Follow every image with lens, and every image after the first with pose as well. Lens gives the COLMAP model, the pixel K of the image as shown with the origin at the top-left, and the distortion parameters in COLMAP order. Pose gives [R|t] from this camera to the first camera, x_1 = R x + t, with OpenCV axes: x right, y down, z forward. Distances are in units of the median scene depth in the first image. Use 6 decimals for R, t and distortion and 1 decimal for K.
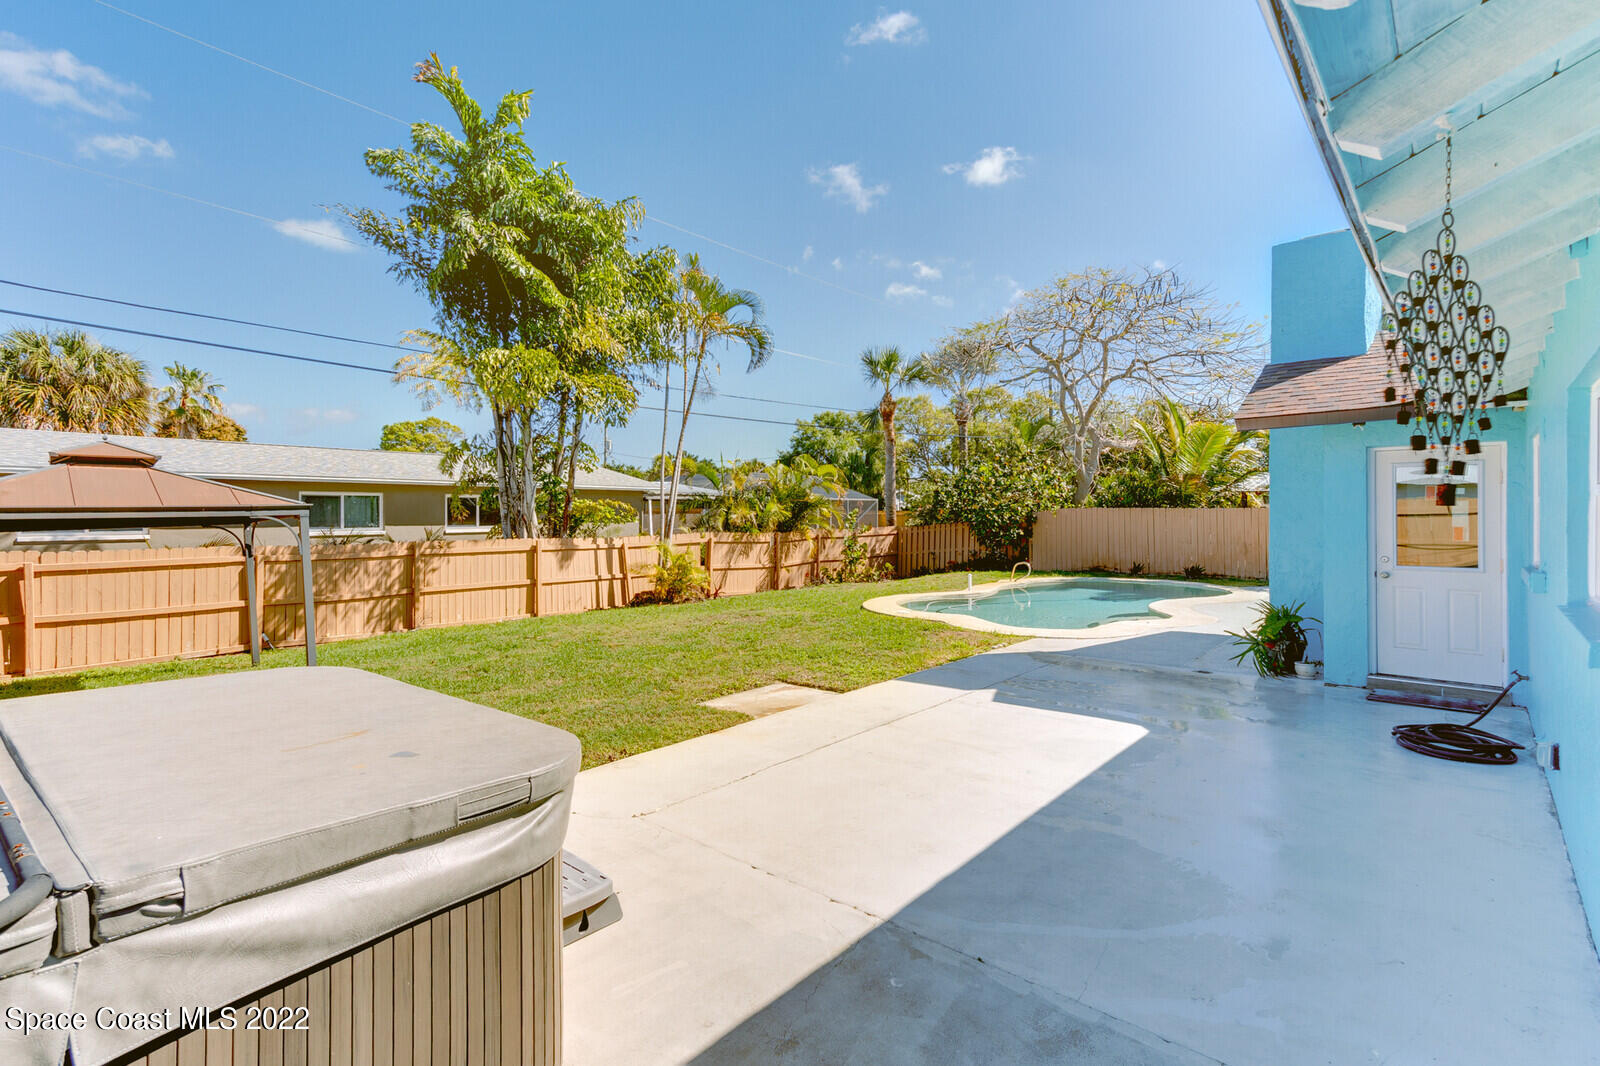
lens RADIAL K [[755.6, 0, 791.8], [0, 755.6, 518.3], [0, 0, 1]] dist [-0.000832, -0.000723]
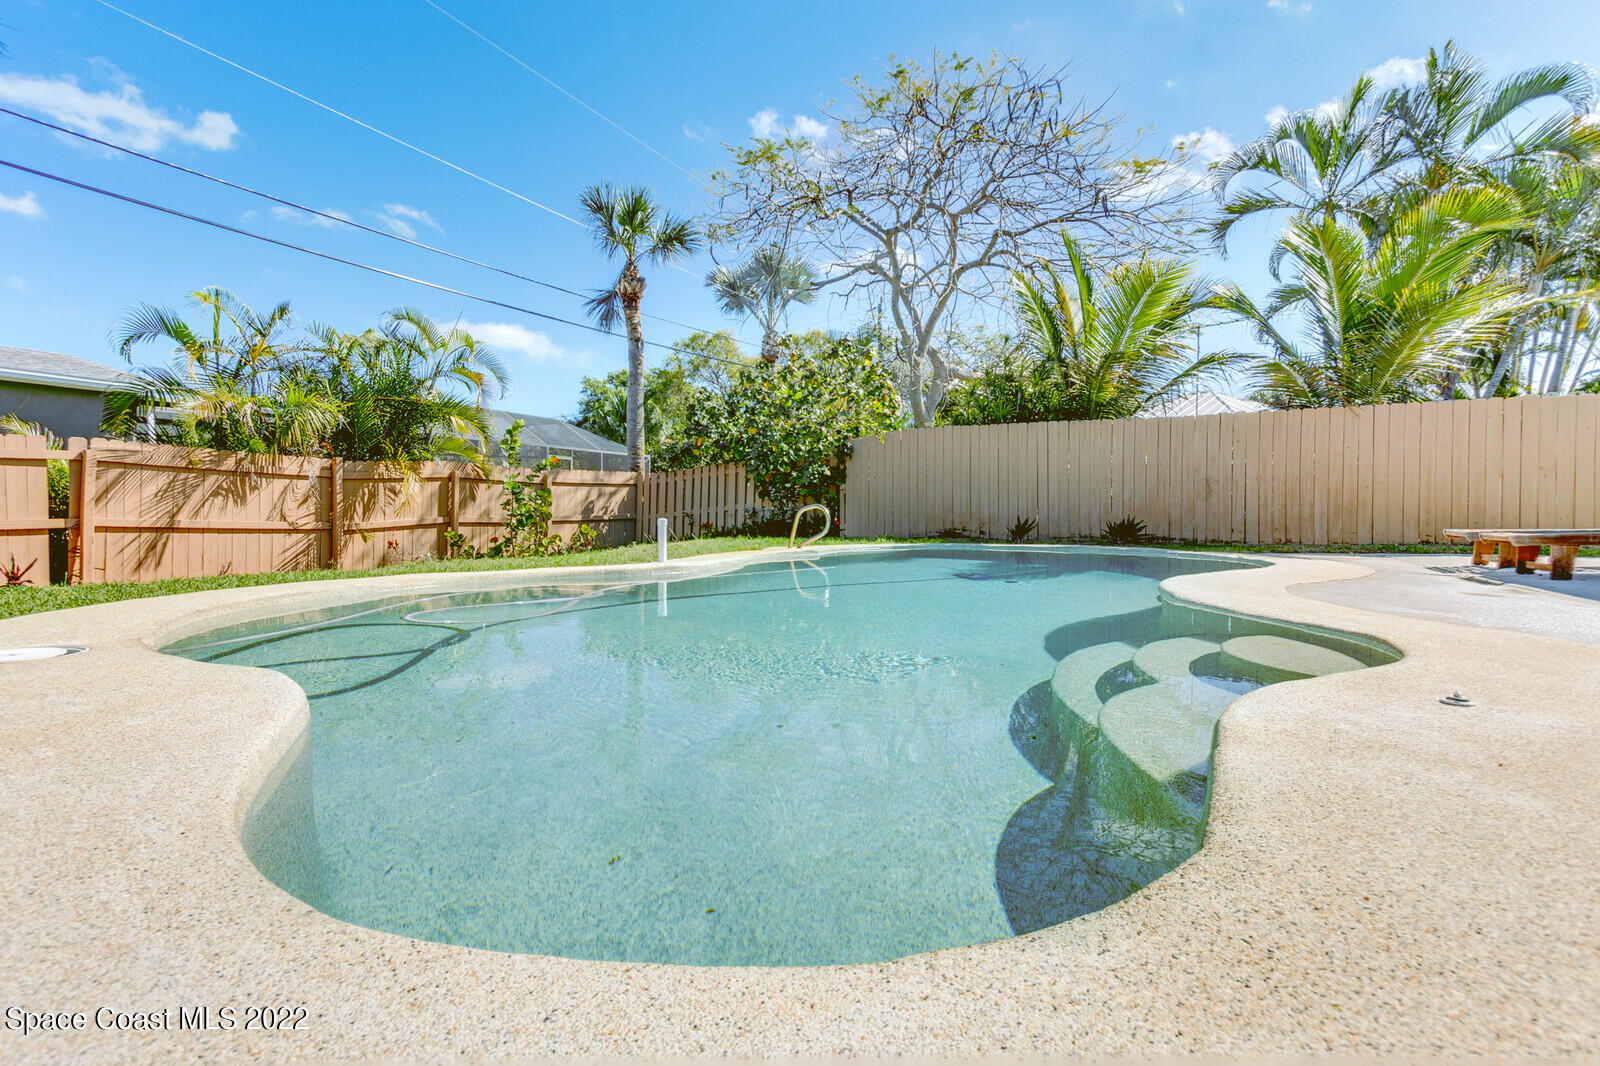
lens RADIAL K [[755.6, 0, 808.0], [0, 755.6, 527.6], [0, 0, 1]] dist [-0.000832, -0.000723]
pose [[0.973049, 0.002035, 0.230590, 0.151608], [-0.005873, 0.999855, 0.015959, 0.049827], [-0.230525, -0.016883, 0.972920, 0.426373]]
